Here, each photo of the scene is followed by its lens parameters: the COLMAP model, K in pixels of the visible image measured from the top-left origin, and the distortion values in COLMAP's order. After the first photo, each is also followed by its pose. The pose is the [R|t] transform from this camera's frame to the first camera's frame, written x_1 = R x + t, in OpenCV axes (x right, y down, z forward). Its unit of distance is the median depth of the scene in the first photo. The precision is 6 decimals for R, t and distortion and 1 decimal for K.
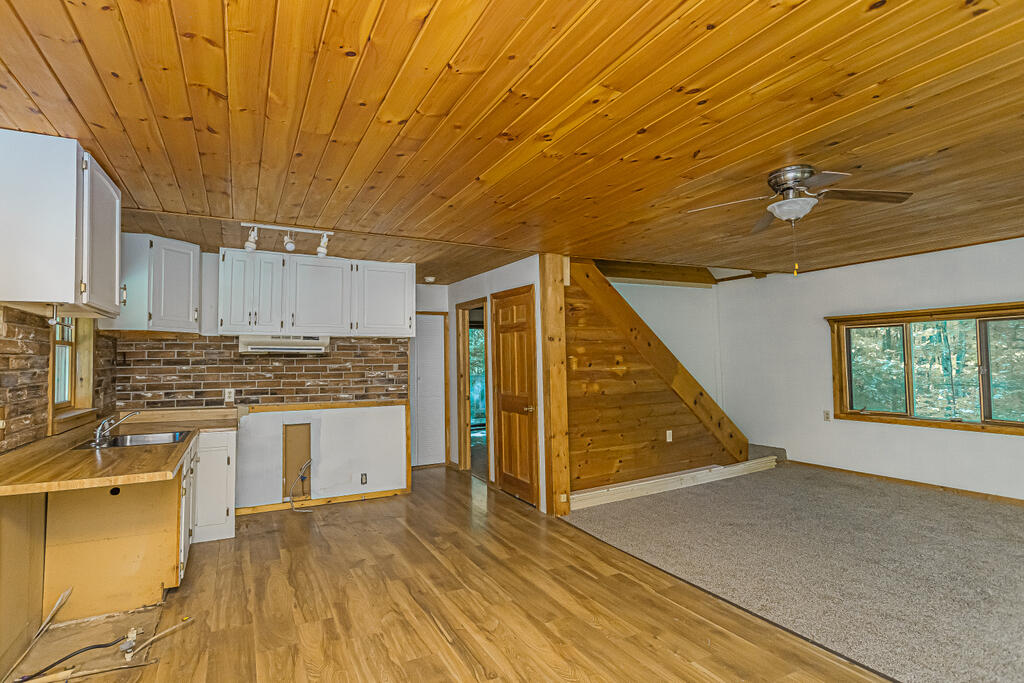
lens RADIAL K [[497.8, 0, 484.5], [0, 497.8, 339.9], [0, 0, 1]] dist [0.000697, 0.000316]
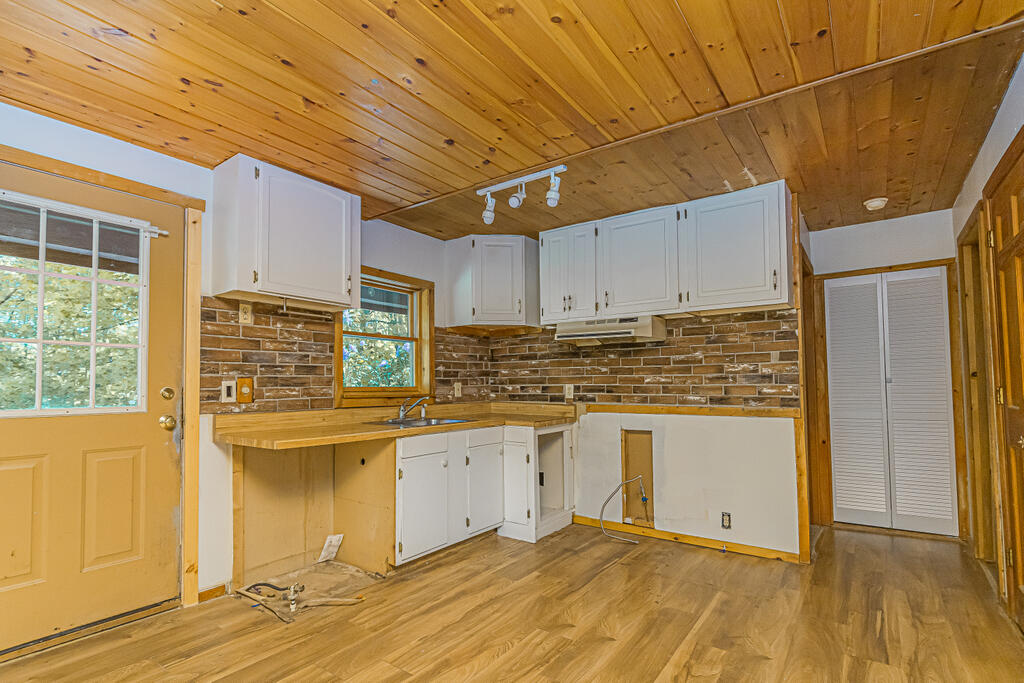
lens RADIAL K [[494.7, 0, 511.3], [0, 494.7, 369.6], [0, 0, 1]] dist [-0.001580, 0.000170]
pose [[0.471498, -0.019668, -0.881648, 0.249616], [0.040043, 0.999198, -0.000875, 0.068113], [0.880957, -0.034891, 0.471907, 0.479964]]
